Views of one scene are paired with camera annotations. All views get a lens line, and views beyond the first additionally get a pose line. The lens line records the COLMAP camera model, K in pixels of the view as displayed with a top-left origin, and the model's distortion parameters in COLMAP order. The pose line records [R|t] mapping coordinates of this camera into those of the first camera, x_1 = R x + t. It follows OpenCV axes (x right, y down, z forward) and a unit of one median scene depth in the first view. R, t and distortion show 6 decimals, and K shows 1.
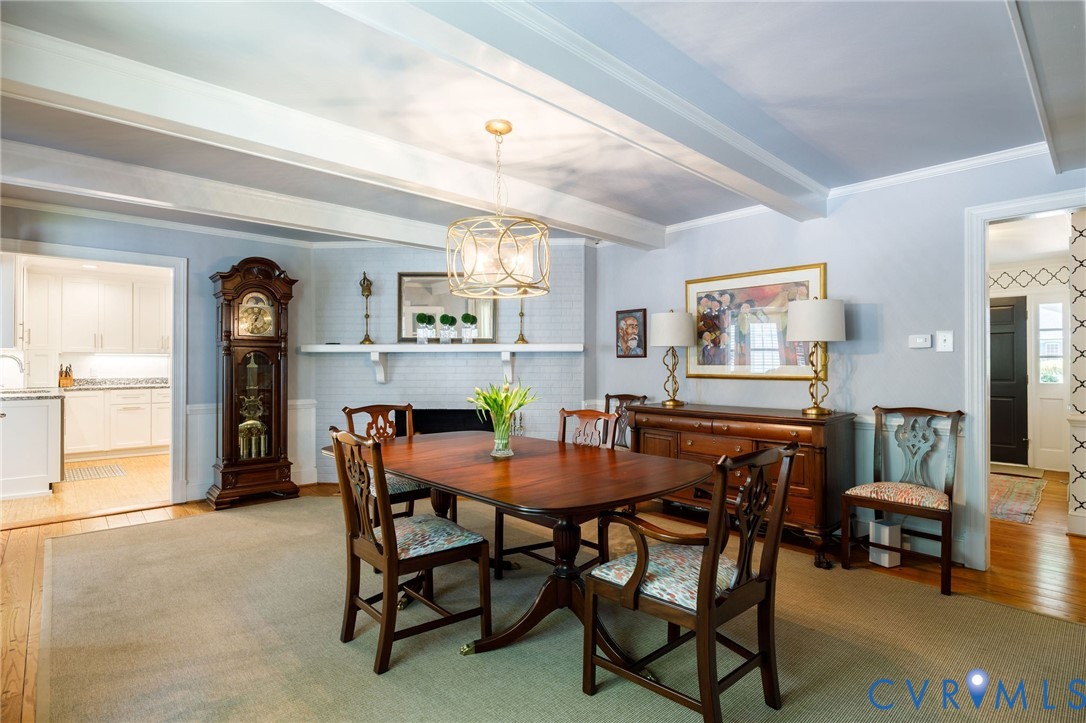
lens RADIAL K [[534.7, 0, 539.2], [0, 534.7, 359.8], [0, 0, 1]] dist [0.001667, 0.000300]
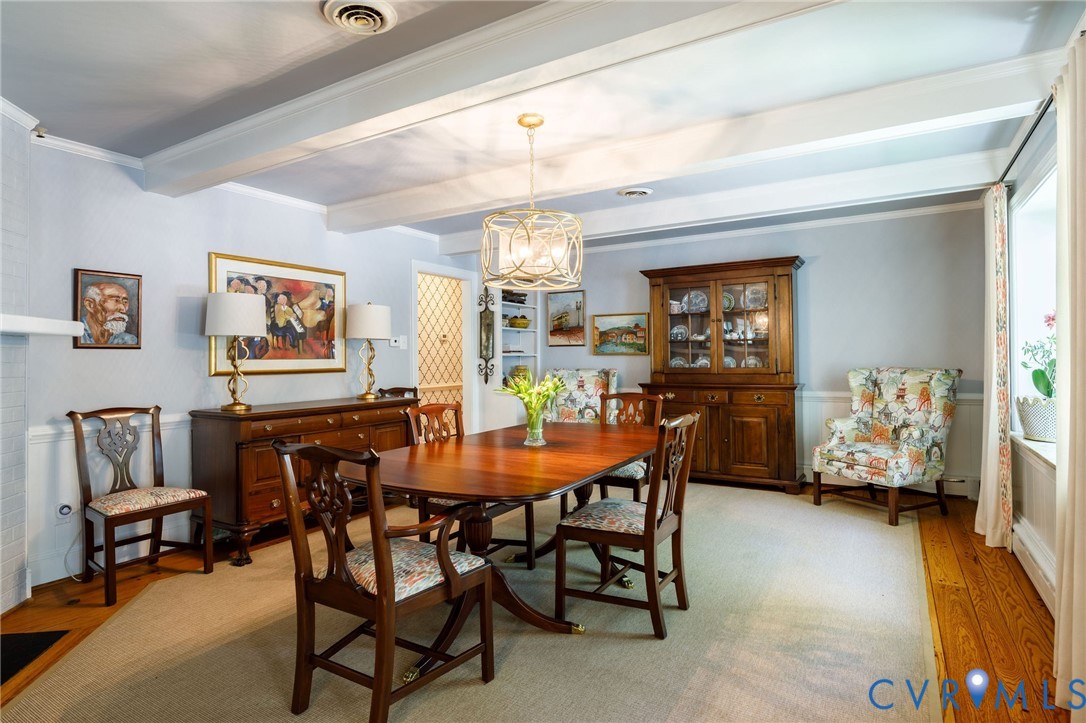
lens RADIAL K [[581.6, 0, 539.8], [0, 581.6, 360.9], [0, 0, 1]] dist [0.010434, 0.000286]
pose [[-0.282402, -0.005352, 0.959281, -0.726147], [-0.001567, 0.999986, 0.005118, 0.006723], [-0.959295, -0.000058, -0.282406, 0.831687]]
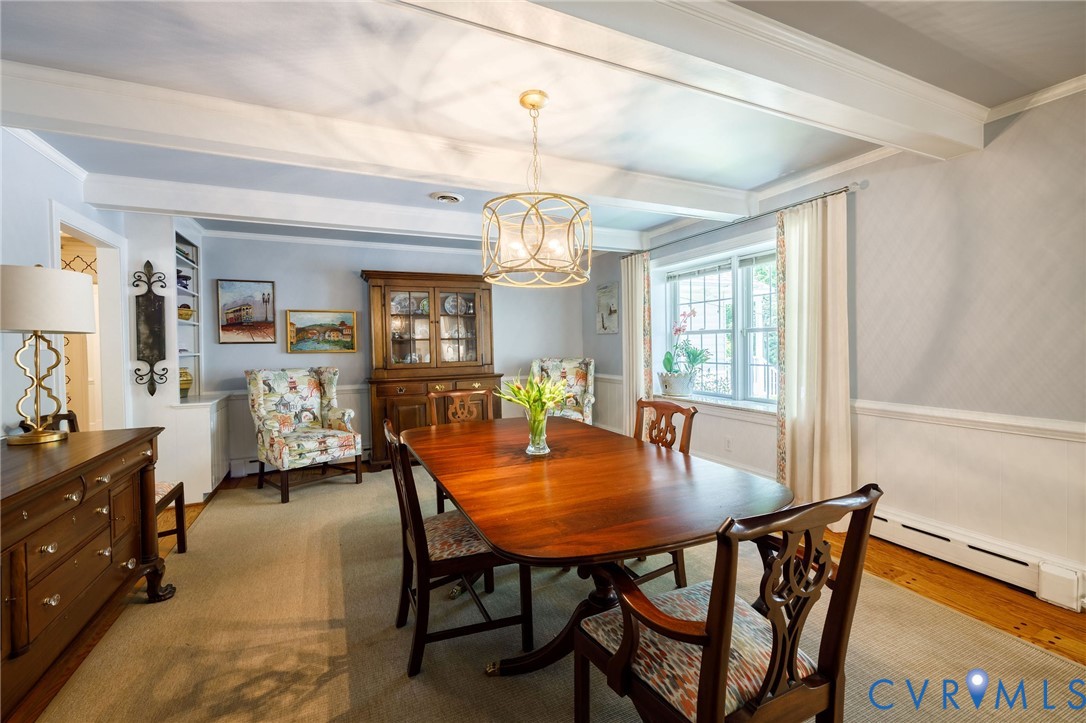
lens RADIAL K [[445.4, 0, 540.2], [0, 445.4, 355.1], [0, 0, 1]] dist [0.003119, 0.000362]
pose [[-0.952358, 0.006688, 0.304909, -0.201581], [0.012113, 0.999800, 0.015905, -0.006570], [-0.304741, 0.018841, -0.952249, 1.114706]]
